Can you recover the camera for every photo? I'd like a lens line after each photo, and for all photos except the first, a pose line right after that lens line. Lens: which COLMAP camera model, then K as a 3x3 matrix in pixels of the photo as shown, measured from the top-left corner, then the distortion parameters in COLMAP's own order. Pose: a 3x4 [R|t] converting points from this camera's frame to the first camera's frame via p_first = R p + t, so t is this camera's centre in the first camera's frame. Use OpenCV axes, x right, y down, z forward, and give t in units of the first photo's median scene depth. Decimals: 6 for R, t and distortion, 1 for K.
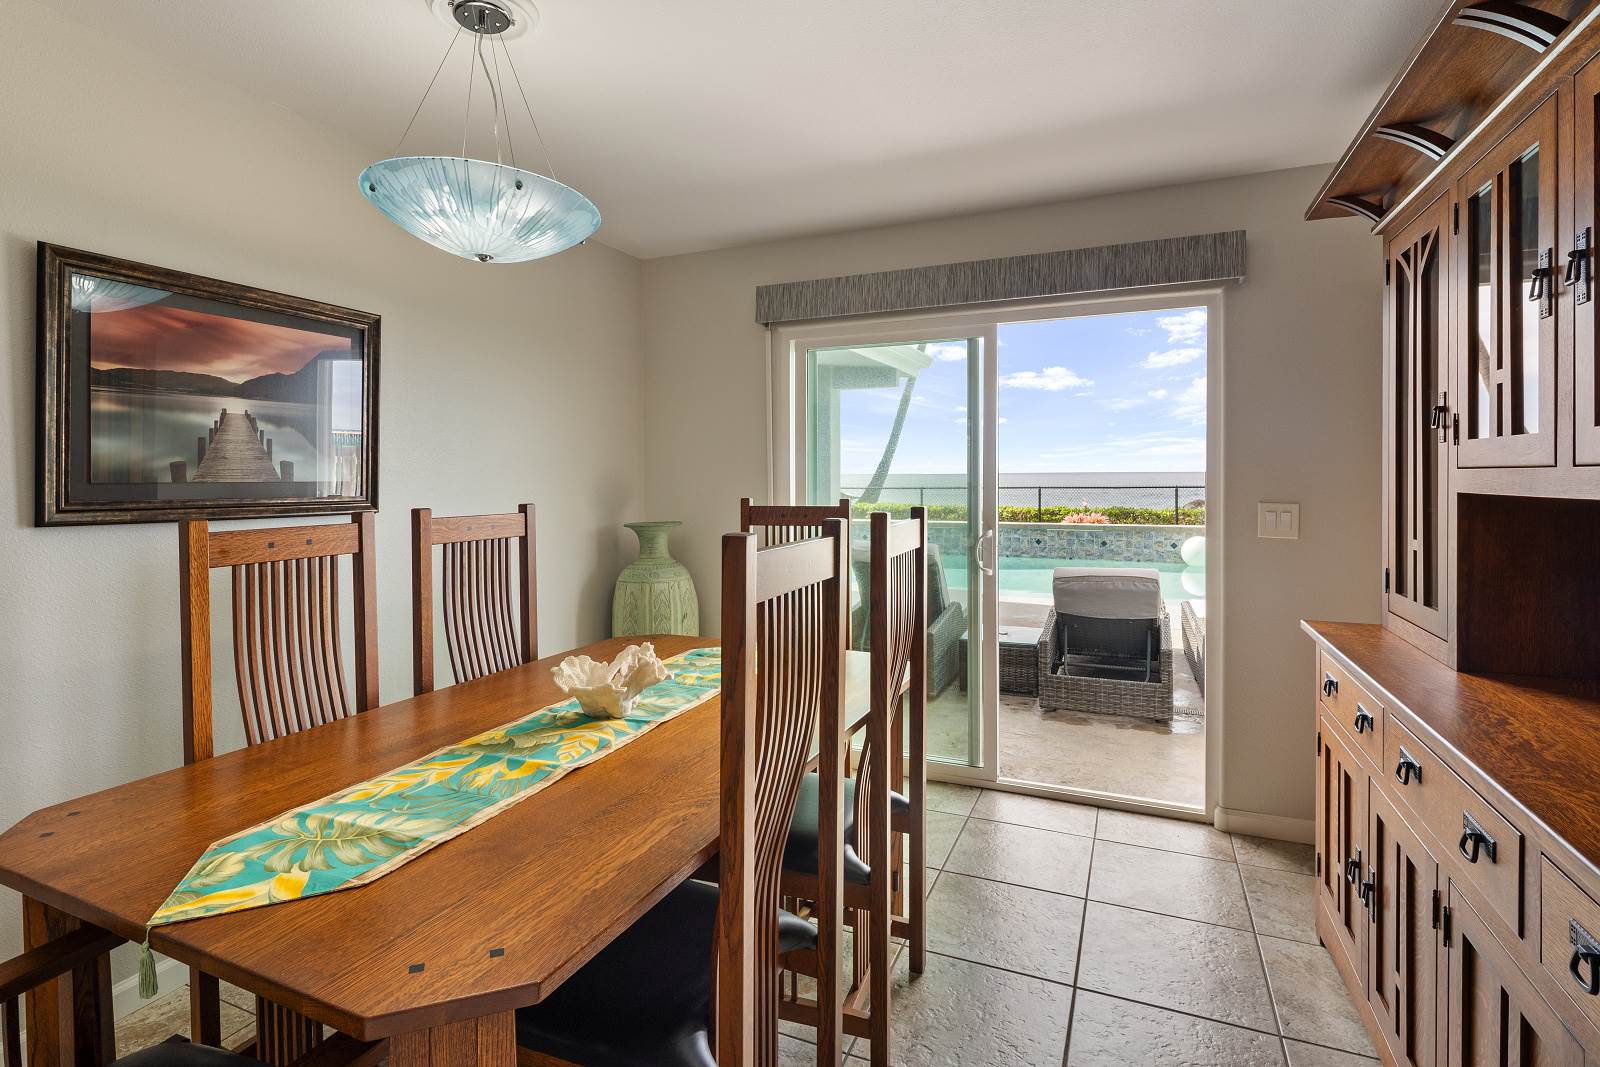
lens RADIAL K [[781.2, 0, 798.0], [0, 781.2, 488.4], [0, 0, 1]] dist [0.005004, -0.005156]
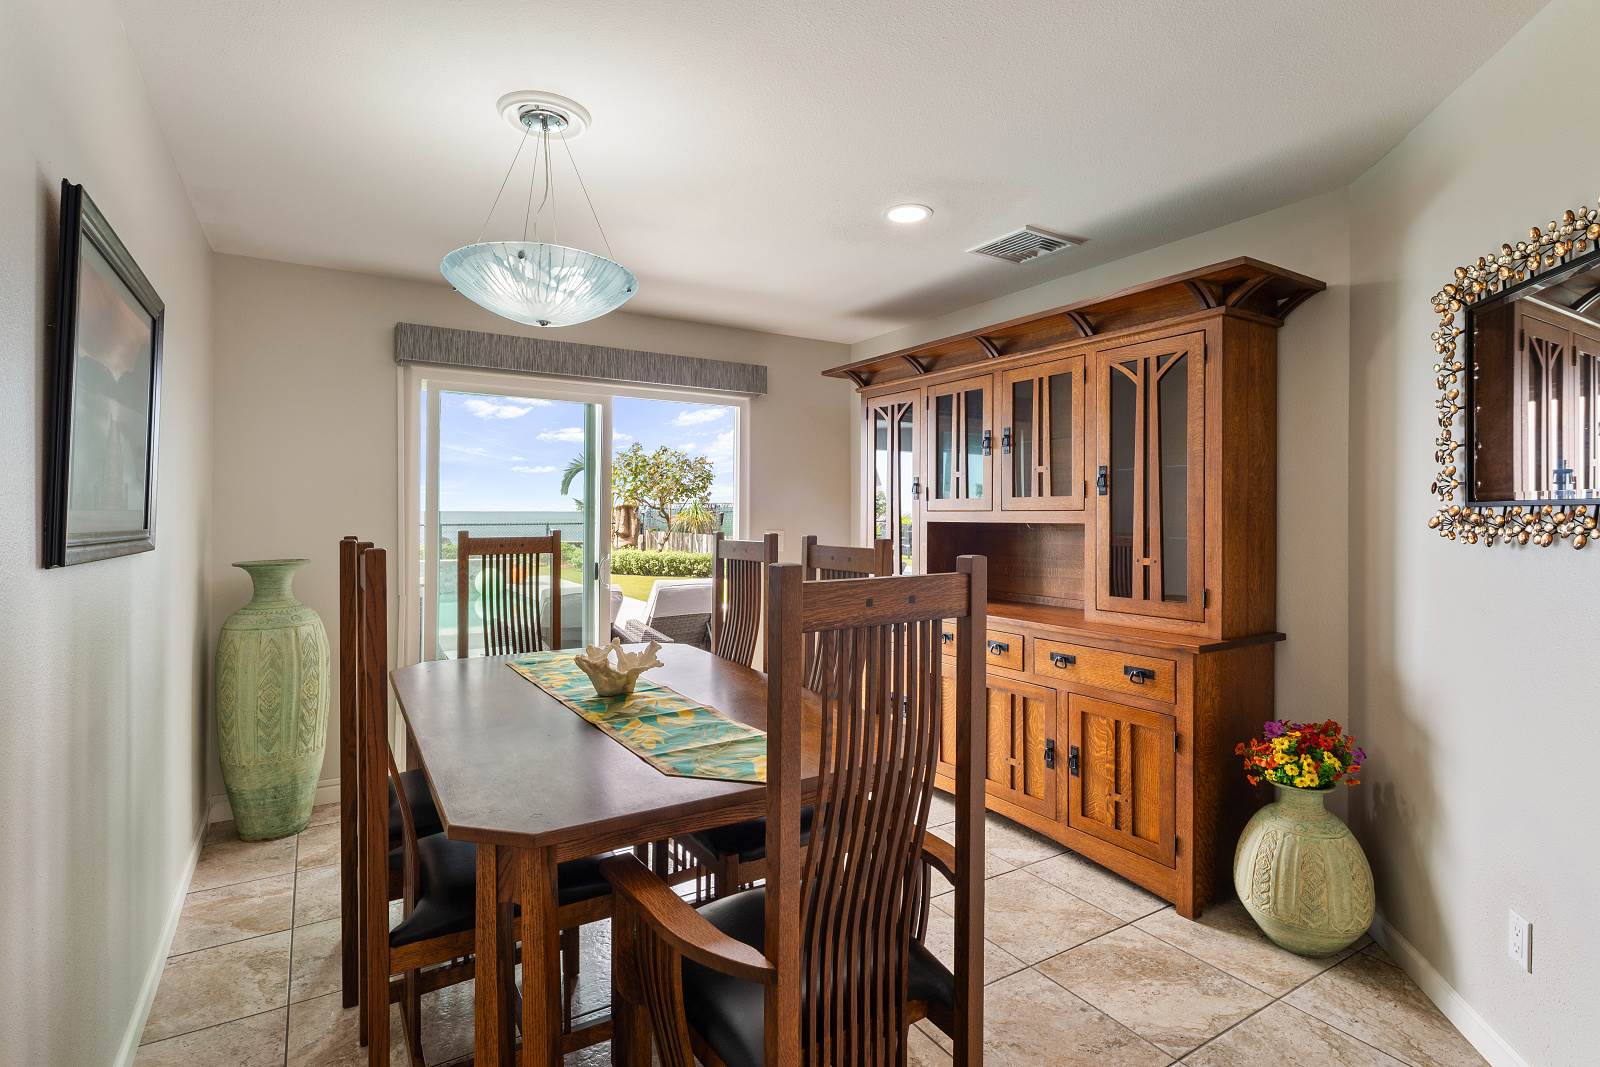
lens RADIAL K [[781.2, 0, 798.0], [0, 781.2, 488.4], [0, 0, 1]] dist [0.005004, -0.005156]
pose [[0.576047, 0.038831, 0.816493, -0.697470], [0.004286, 0.998714, -0.050521, 0.011191], [-0.817405, 0.032601, 0.575140, 0.004045]]
